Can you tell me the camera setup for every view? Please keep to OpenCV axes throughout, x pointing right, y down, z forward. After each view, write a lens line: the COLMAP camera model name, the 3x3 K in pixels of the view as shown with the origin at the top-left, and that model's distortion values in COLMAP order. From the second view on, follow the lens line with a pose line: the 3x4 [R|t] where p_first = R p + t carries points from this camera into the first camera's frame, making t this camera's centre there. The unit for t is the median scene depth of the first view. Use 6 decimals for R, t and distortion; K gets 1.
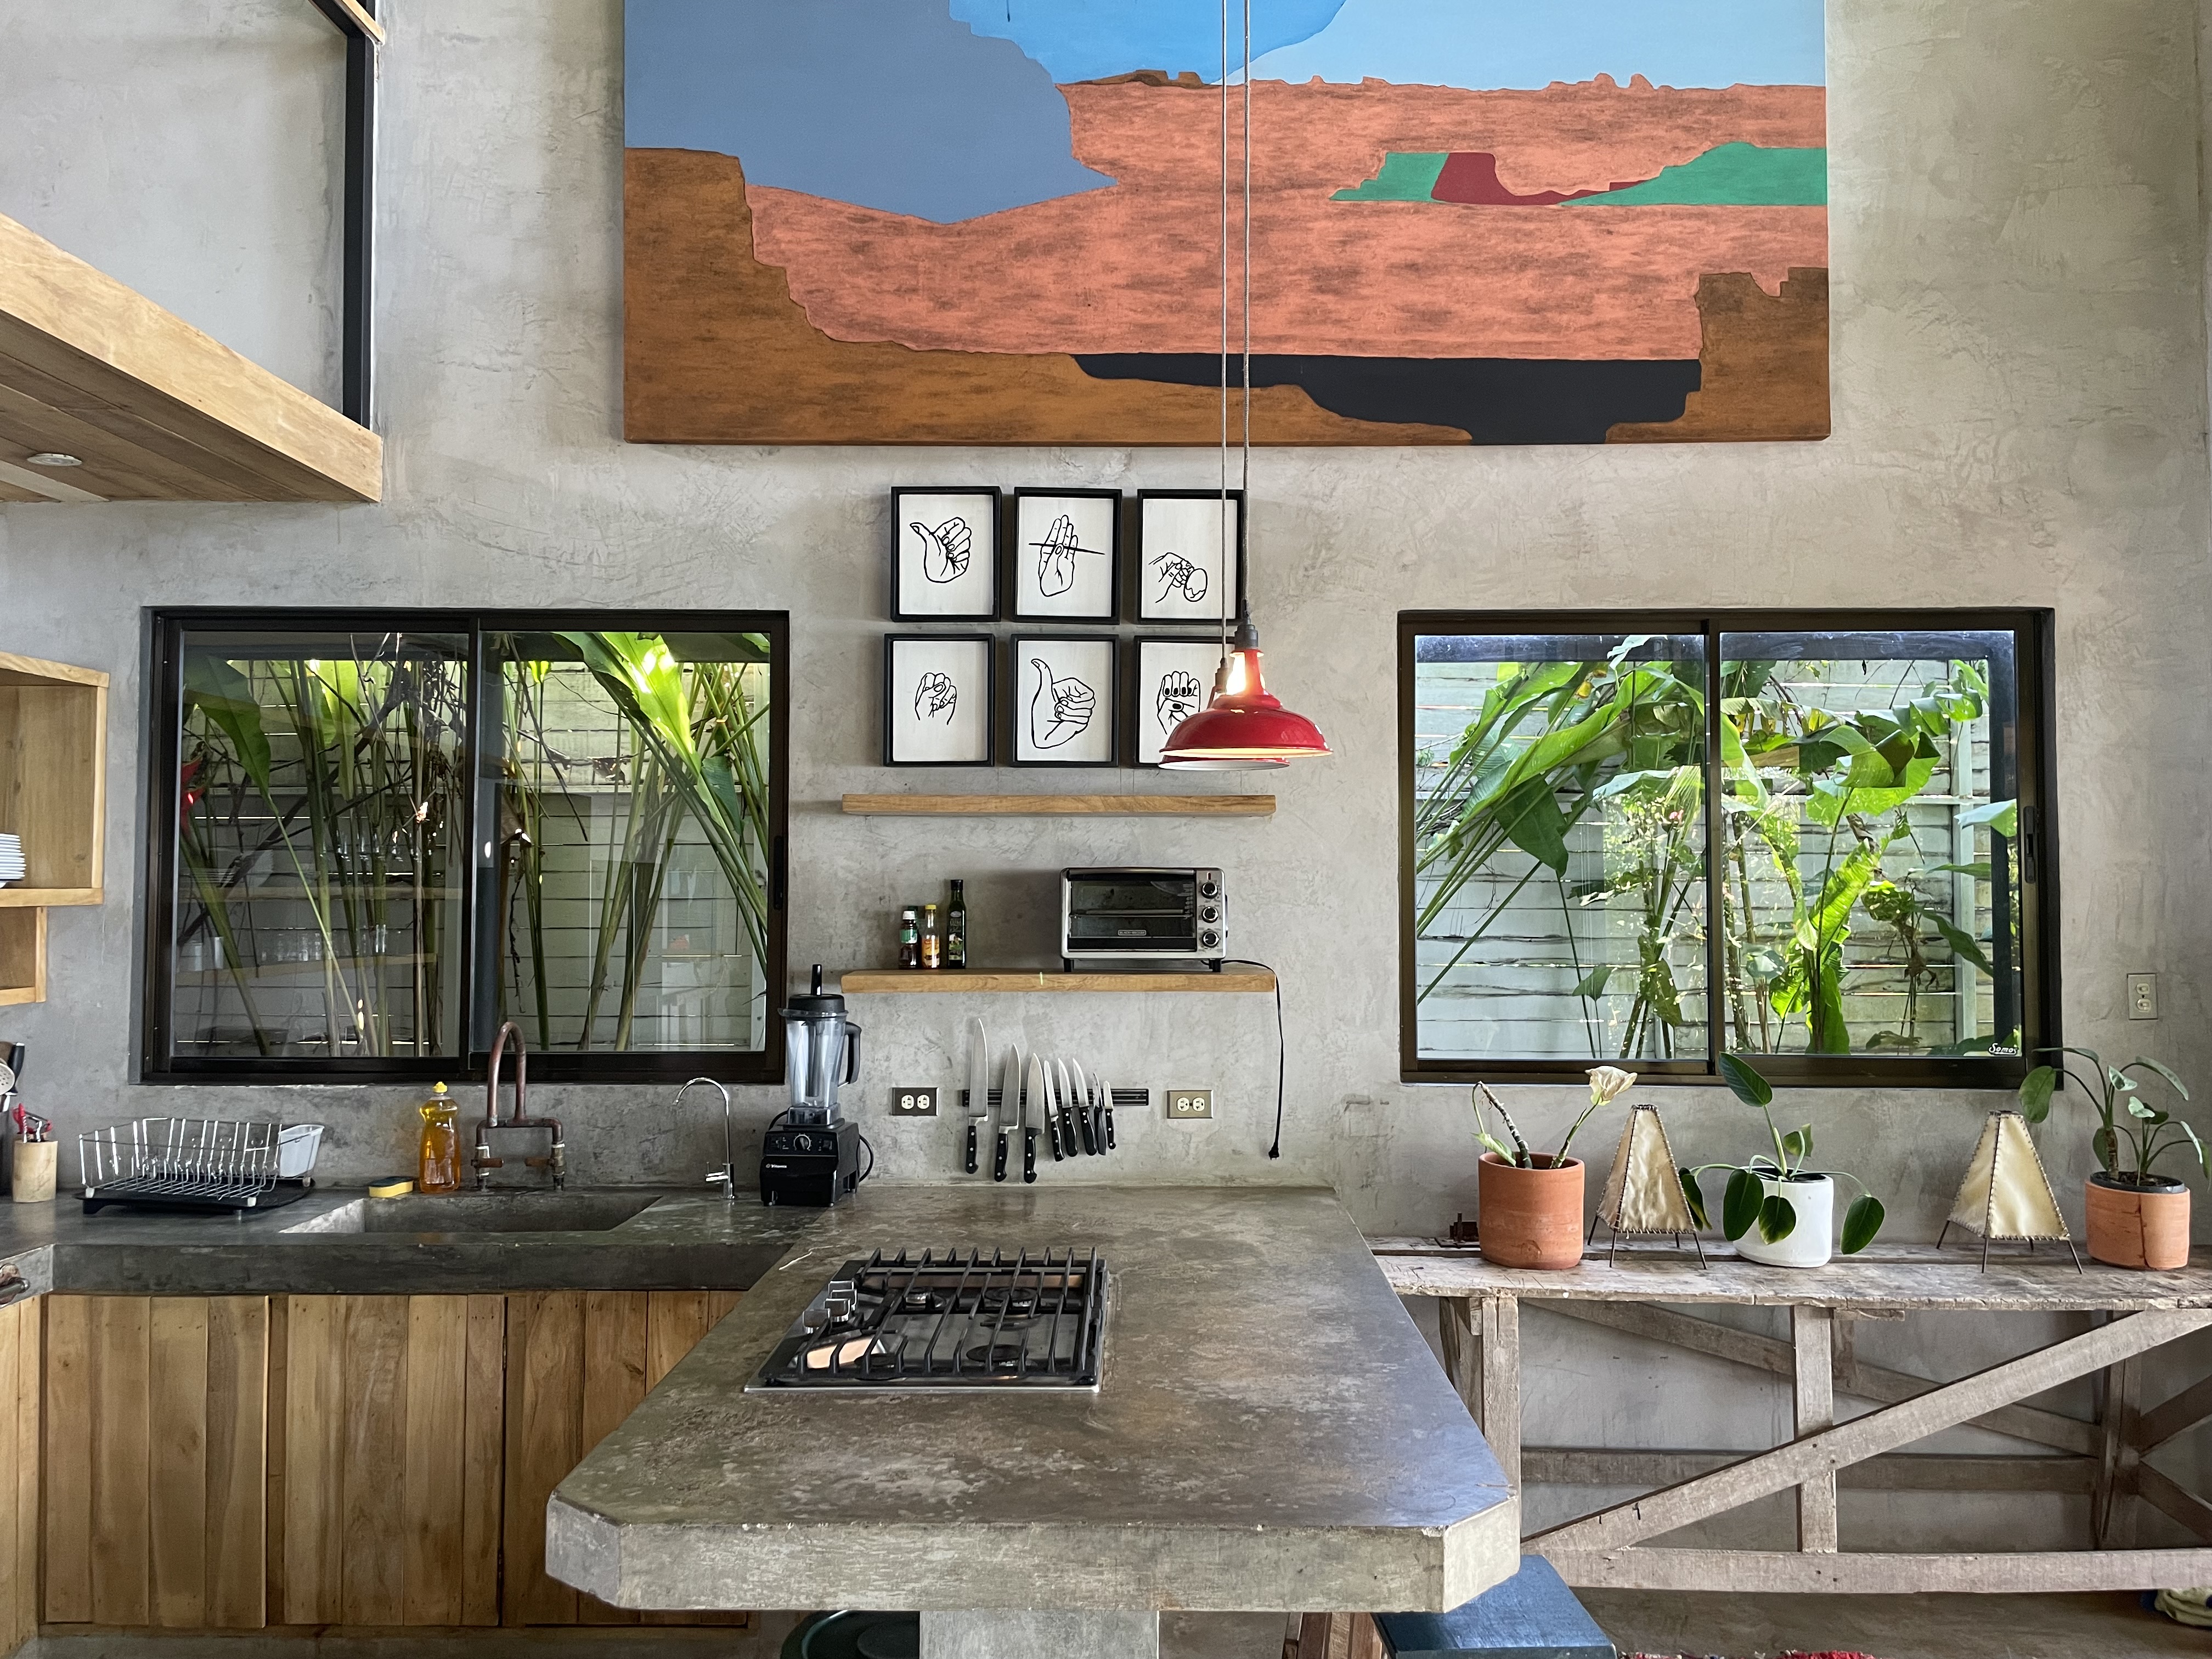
lens RADIAL K [[1676.9, 0, 1121.4], [0, 1676.9, 822.1], [0, 0, 1]] dist [0.105831, -0.128527]
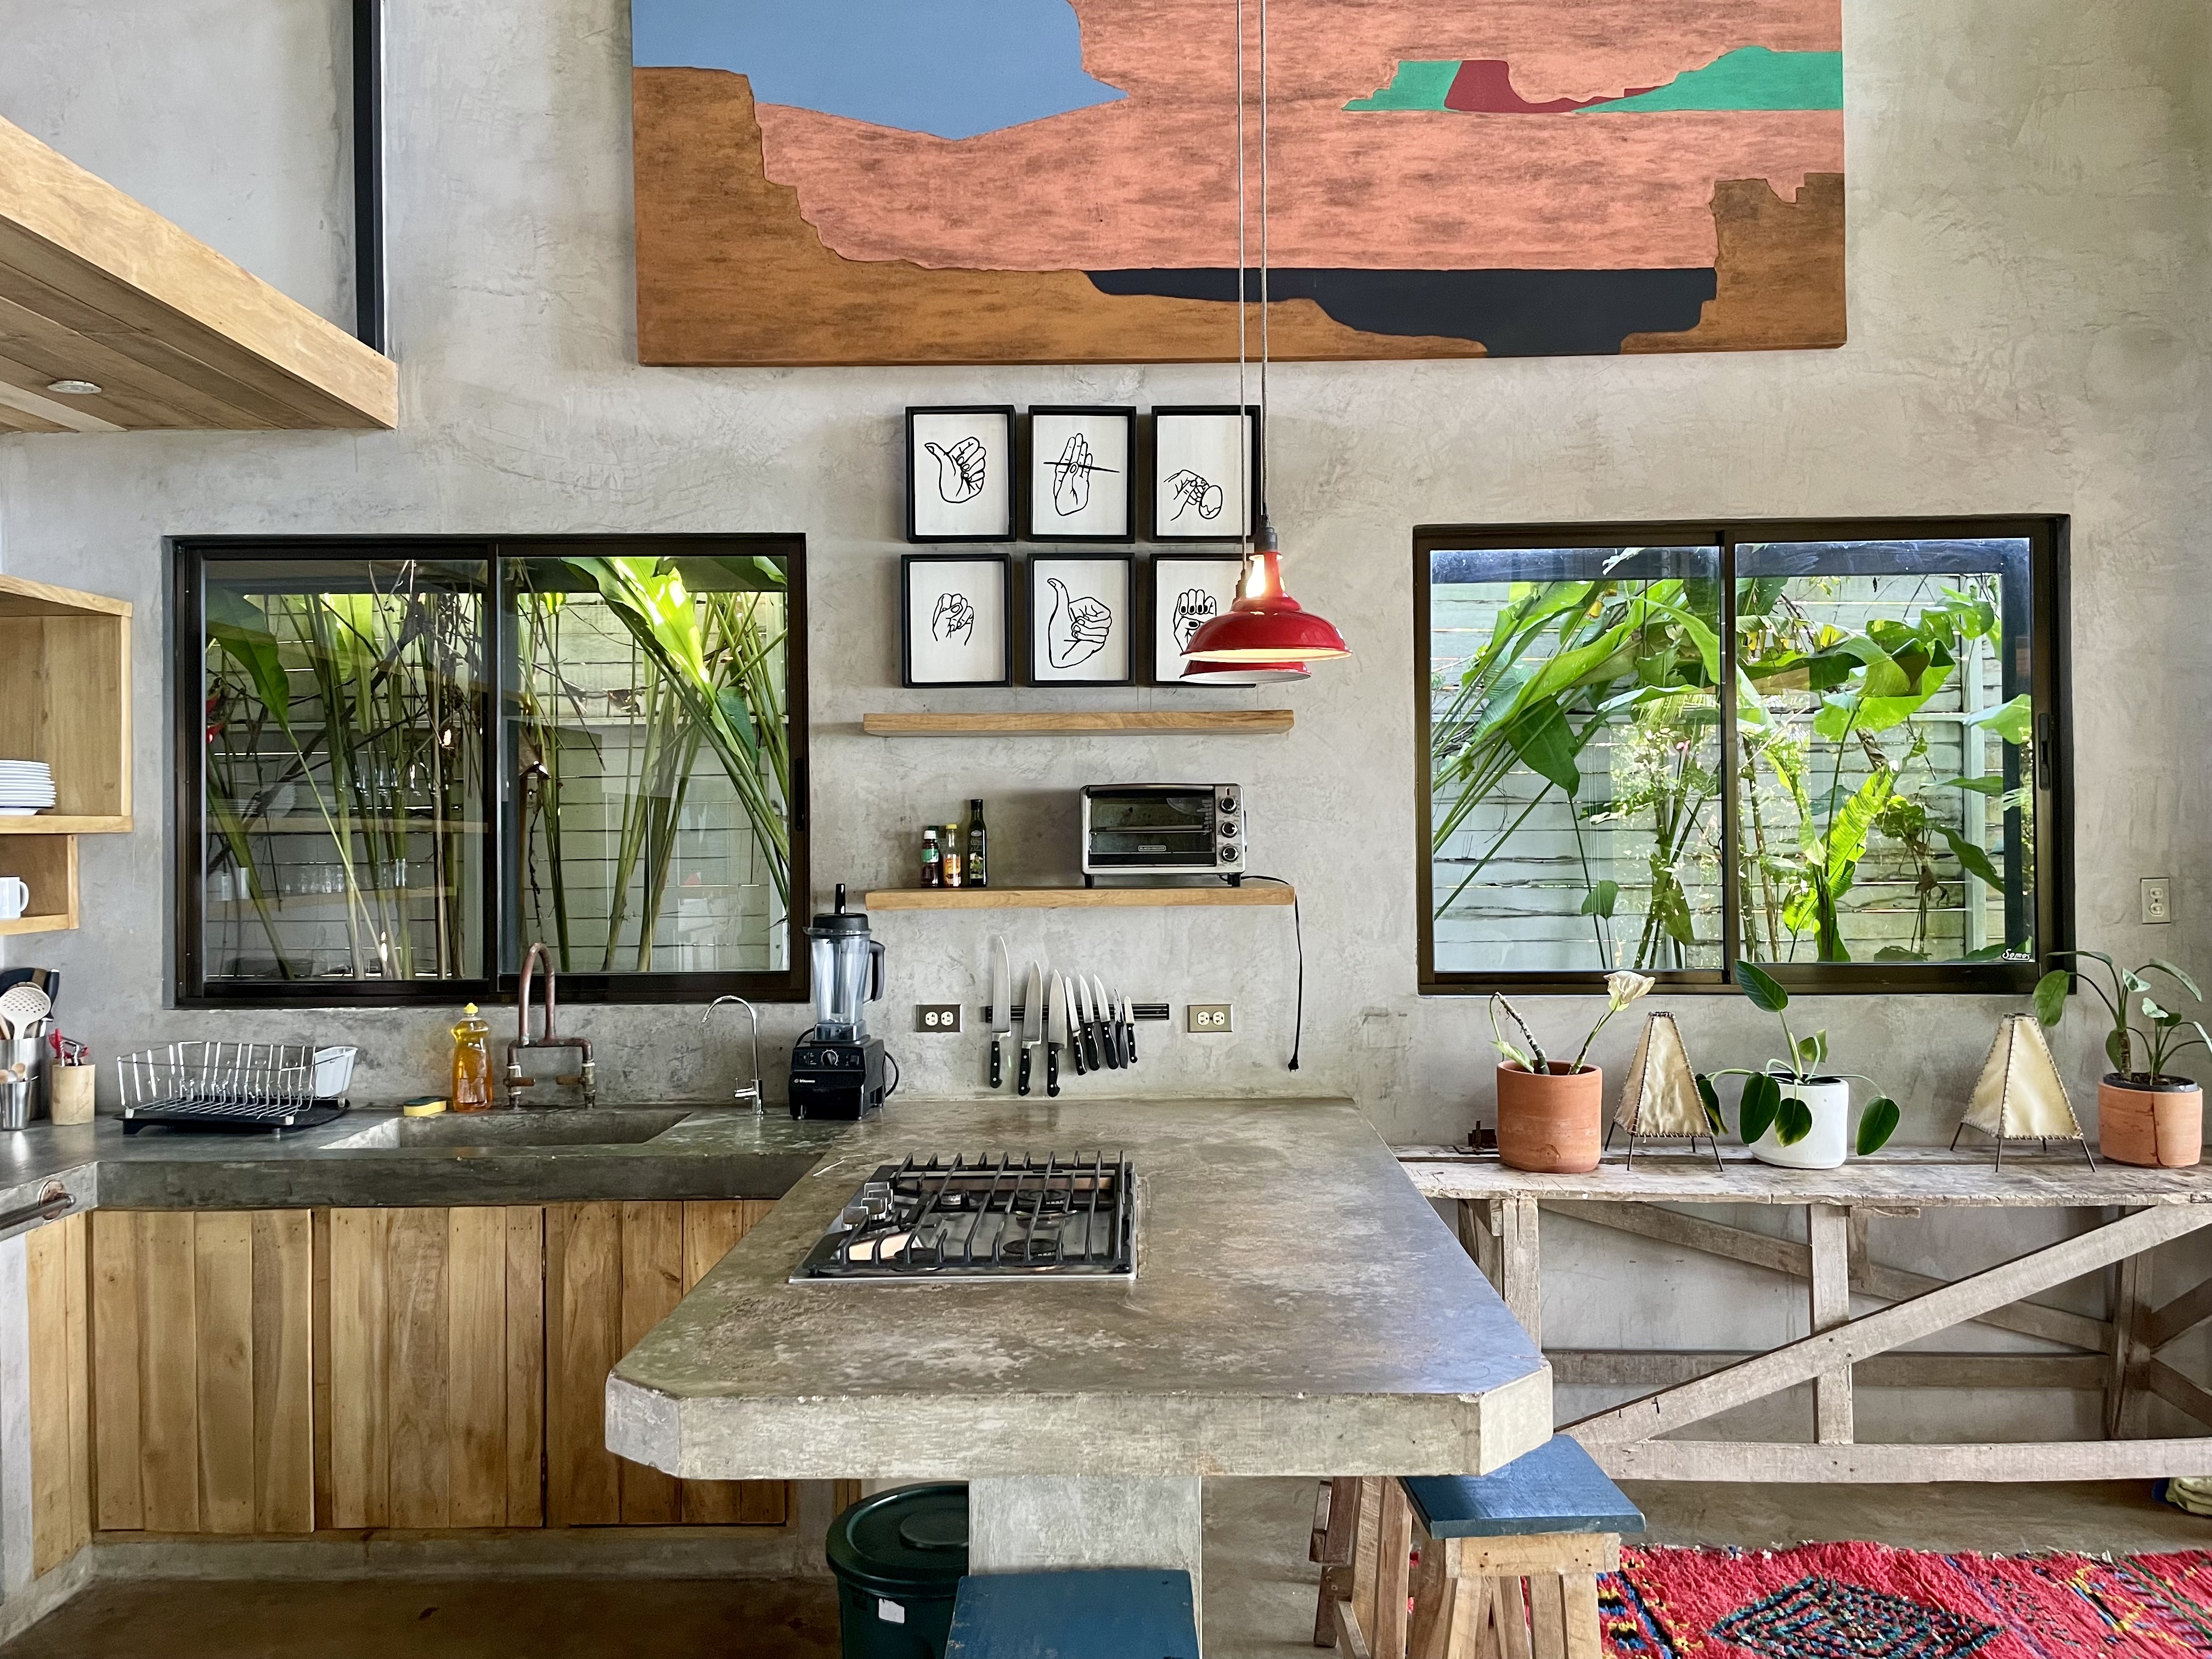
lens RADIAL K [[1675.3, 0, 1115.0], [0, 1675.3, 814.7], [0, 0, 1]] dist [0.108862, -0.133784]
pose [[0.999927, -0.011241, -0.004326, -0.010671], [0.011359, 0.999537, 0.028230, 0.015958], [0.004007, -0.028277, 0.999592, -0.006881]]
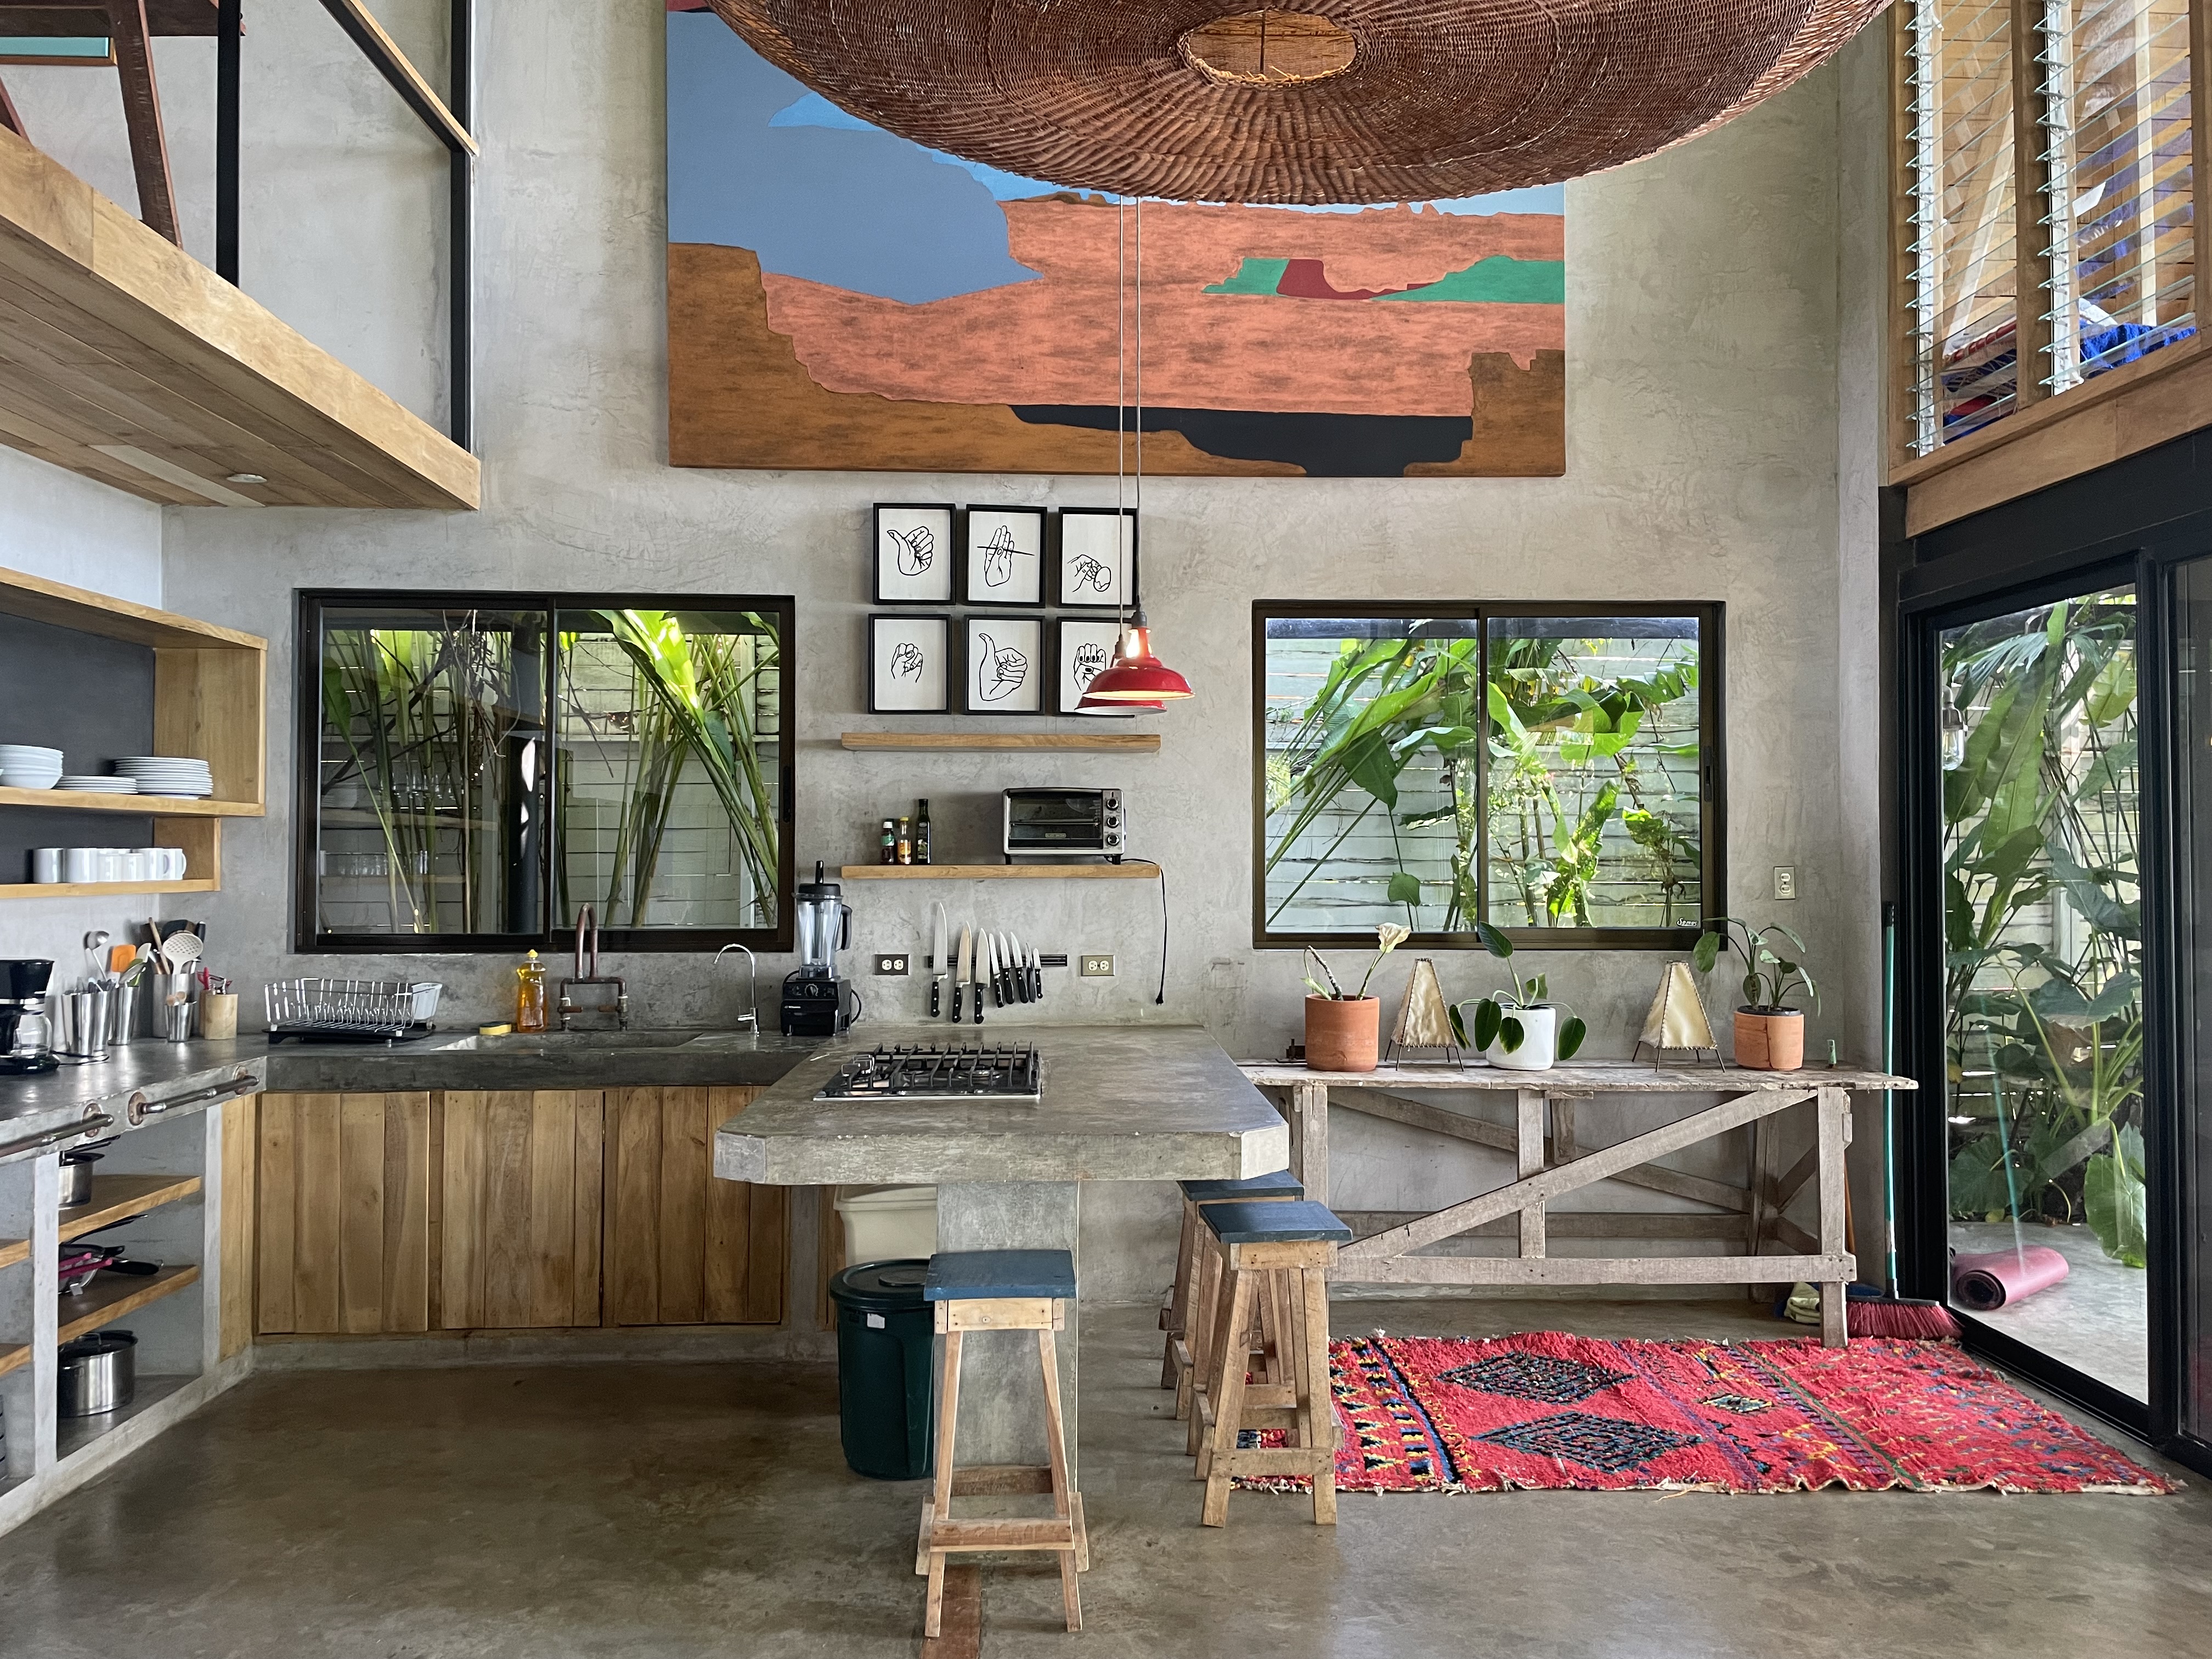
lens RADIAL K [[1676.9, 0, 1121.4], [0, 1676.9, 822.1], [0, 0, 1]] dist [0.105831, -0.128527]
pose [[0.998495, 0.000175, 0.054846, -0.013991], [-0.000962, 0.999897, 0.014309, 0.033377], [-0.054838, -0.014340, 0.998392, -0.340042]]
